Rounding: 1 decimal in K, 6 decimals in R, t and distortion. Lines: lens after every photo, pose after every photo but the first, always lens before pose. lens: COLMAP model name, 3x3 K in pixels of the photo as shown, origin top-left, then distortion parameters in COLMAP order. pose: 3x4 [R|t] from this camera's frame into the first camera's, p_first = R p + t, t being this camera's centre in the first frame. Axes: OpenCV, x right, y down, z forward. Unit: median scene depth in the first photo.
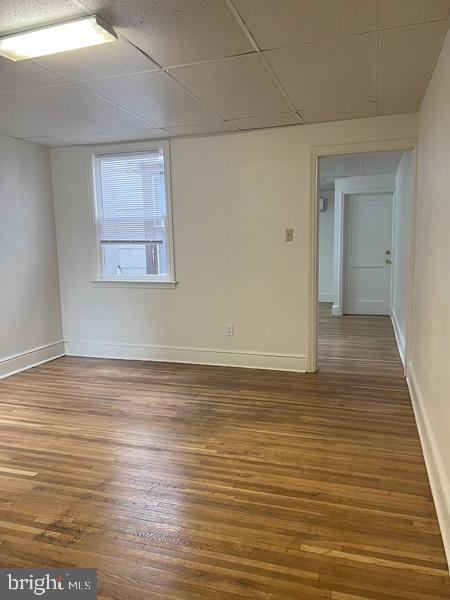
lens RADIAL K [[450.1, 0, 225.4], [0, 450.1, 301.4], [0, 0, 1]] dist [0.006130, 0.001541]
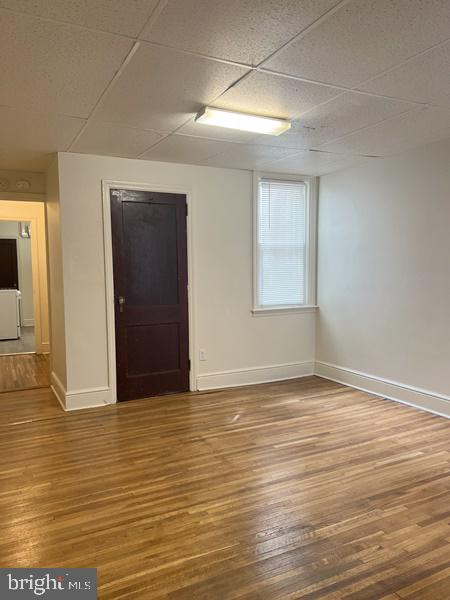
lens RADIAL K [[450.1, 0, 225.9], [0, 450.1, 299.4], [0, 0, 1]] dist [0.006130, 0.001541]
pose [[-0.706021, 0.077734, -0.703911, 0.527076], [-0.066963, 0.982177, 0.175627, -0.237916], [0.705018, 0.171133, -0.688232, 1.620963]]
